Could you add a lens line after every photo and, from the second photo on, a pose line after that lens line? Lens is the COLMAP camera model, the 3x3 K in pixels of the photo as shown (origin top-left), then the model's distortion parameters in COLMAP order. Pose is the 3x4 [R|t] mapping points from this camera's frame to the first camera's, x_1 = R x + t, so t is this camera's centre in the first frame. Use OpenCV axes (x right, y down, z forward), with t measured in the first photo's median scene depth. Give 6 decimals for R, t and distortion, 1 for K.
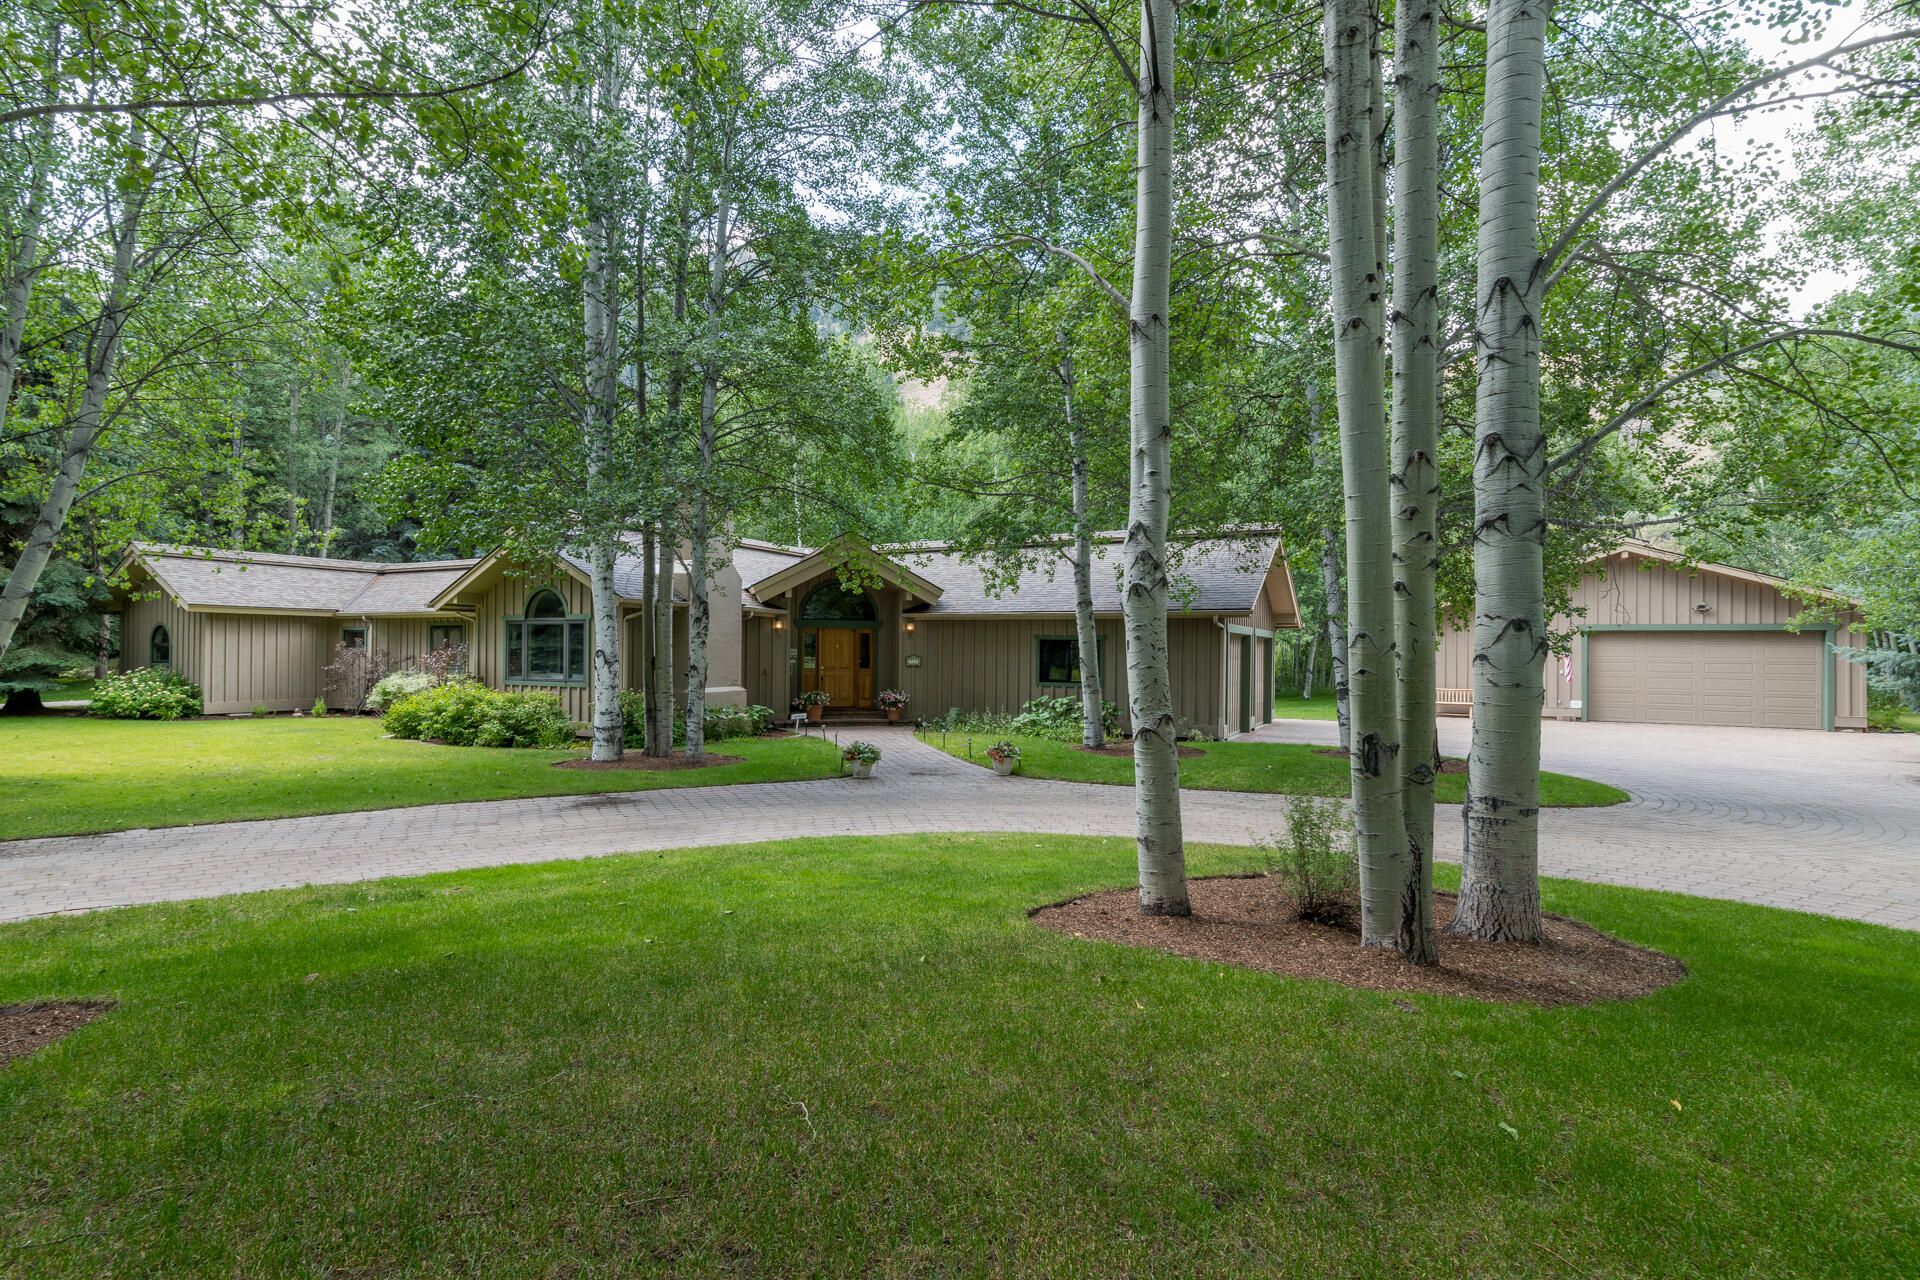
lens RADIAL K [[893.6, 0, 960.0], [0, 893.6, 640.0], [0, 0, 1]] dist [0.002023, 0.000048]
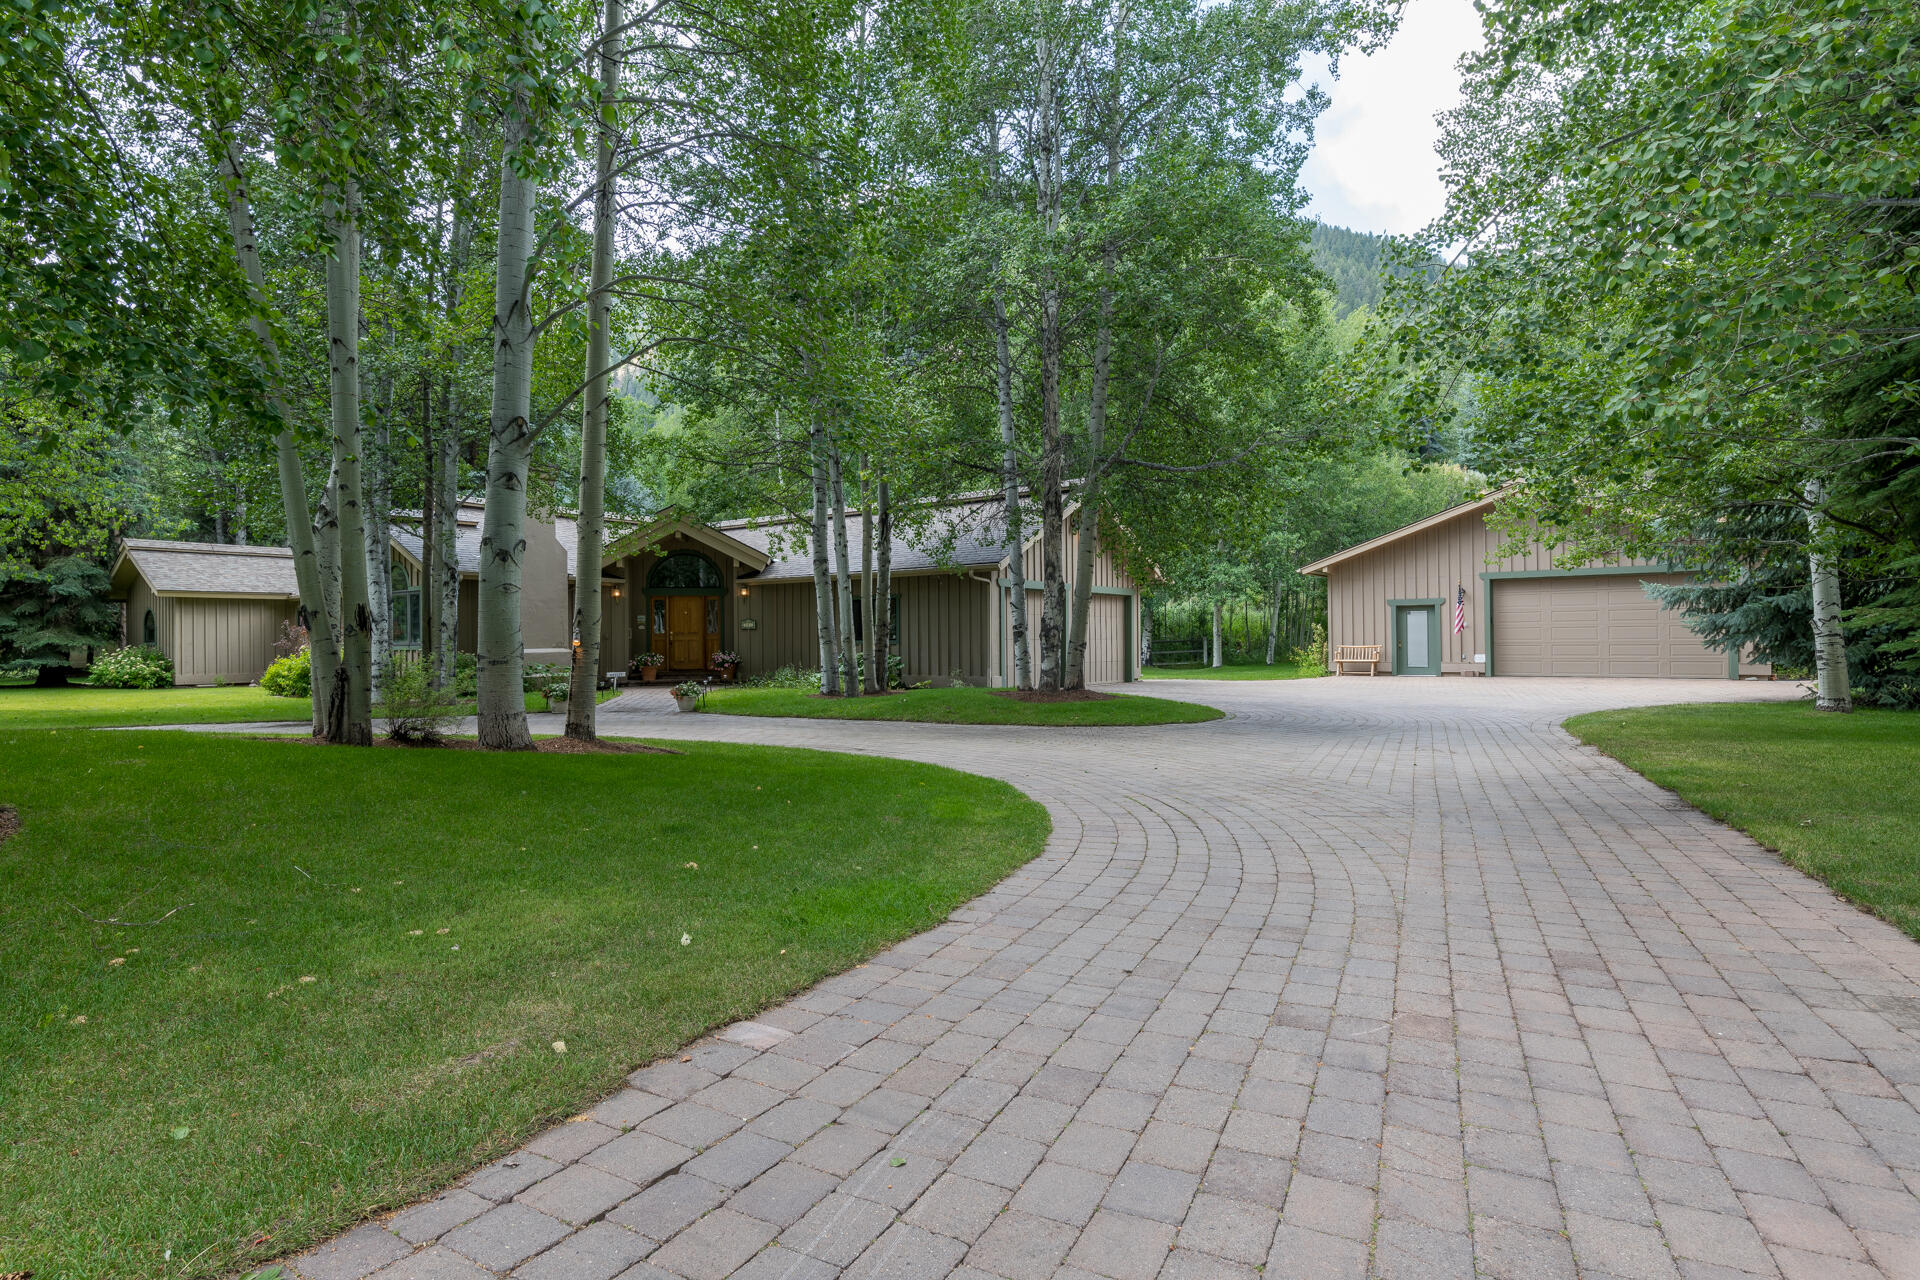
lens RADIAL K [[1008.1, 0, 960.0], [0, 1008.1, 640.0], [0, 0, 1]] dist [-0.004495, -0.000542]
pose [[0.988355, -0.020537, -0.150771, 0.359284], [0.022824, 0.999649, 0.013456, 0.030283], [0.150441, -0.016740, 0.988477, -0.136238]]
